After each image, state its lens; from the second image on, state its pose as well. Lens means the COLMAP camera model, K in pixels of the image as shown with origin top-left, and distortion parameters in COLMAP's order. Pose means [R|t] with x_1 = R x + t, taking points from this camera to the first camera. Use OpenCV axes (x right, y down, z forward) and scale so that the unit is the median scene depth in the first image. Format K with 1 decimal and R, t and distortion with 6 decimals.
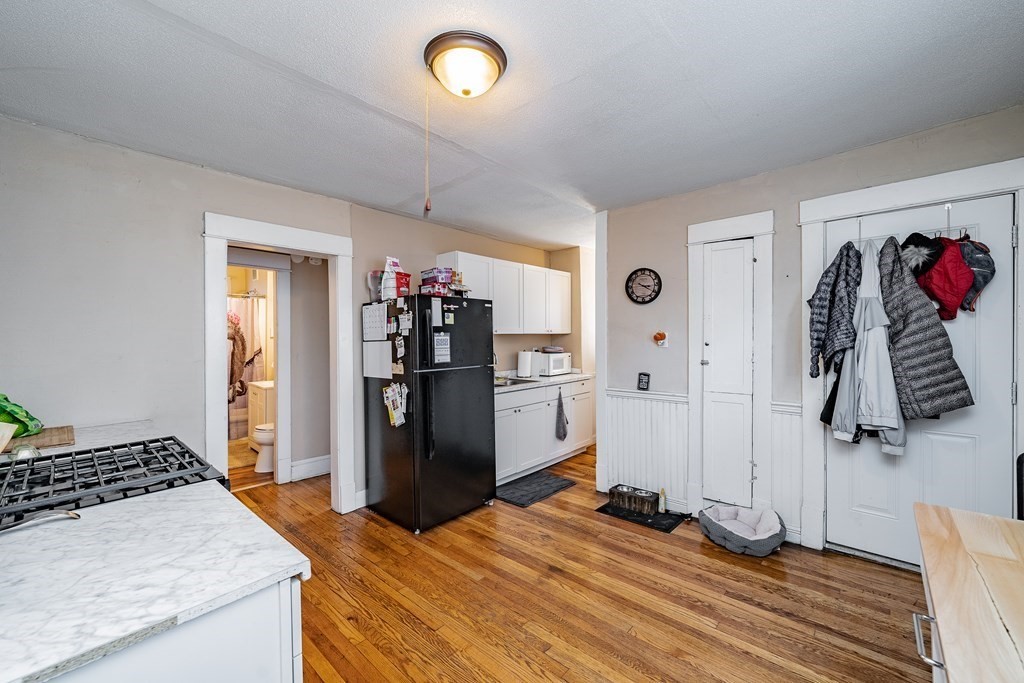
lens RADIAL K [[417.4, 0, 518.2], [0, 417.4, 339.3], [0, 0, 1]] dist [0.000159, -0.000019]
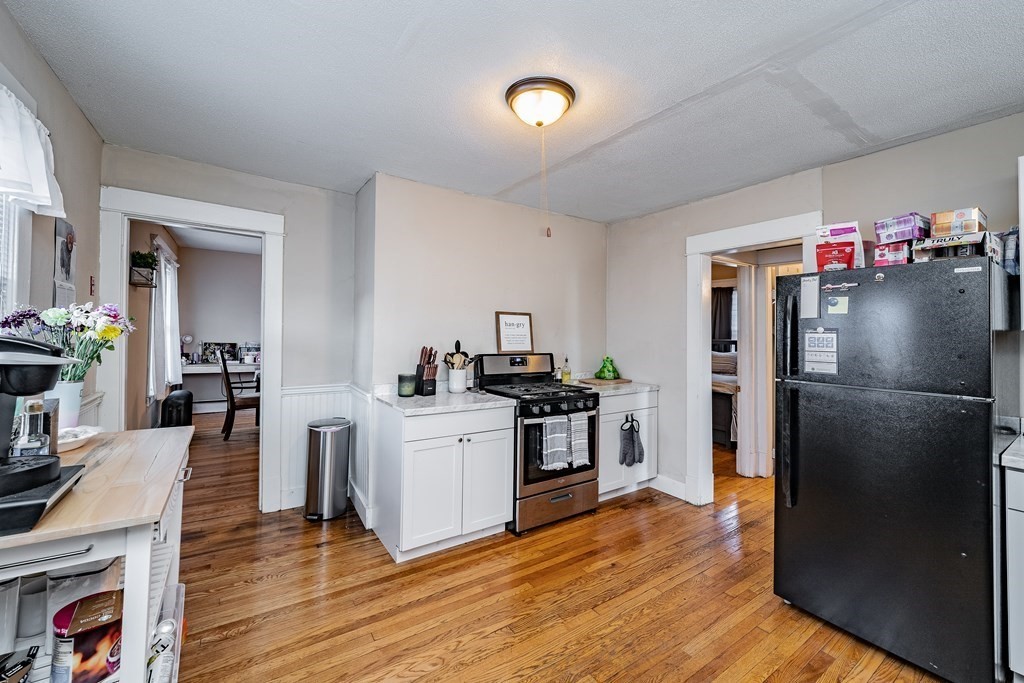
lens RADIAL K [[419.0, 0, 514.0], [0, 419.0, 325.0], [0, 0, 1]] dist [-0.000182, 0.000033]
pose [[-0.267204, -0.008936, -0.963598, 0.590151], [-0.014329, 0.999883, -0.005299, -0.010142], [0.963533, 0.012392, -0.267301, 0.720418]]
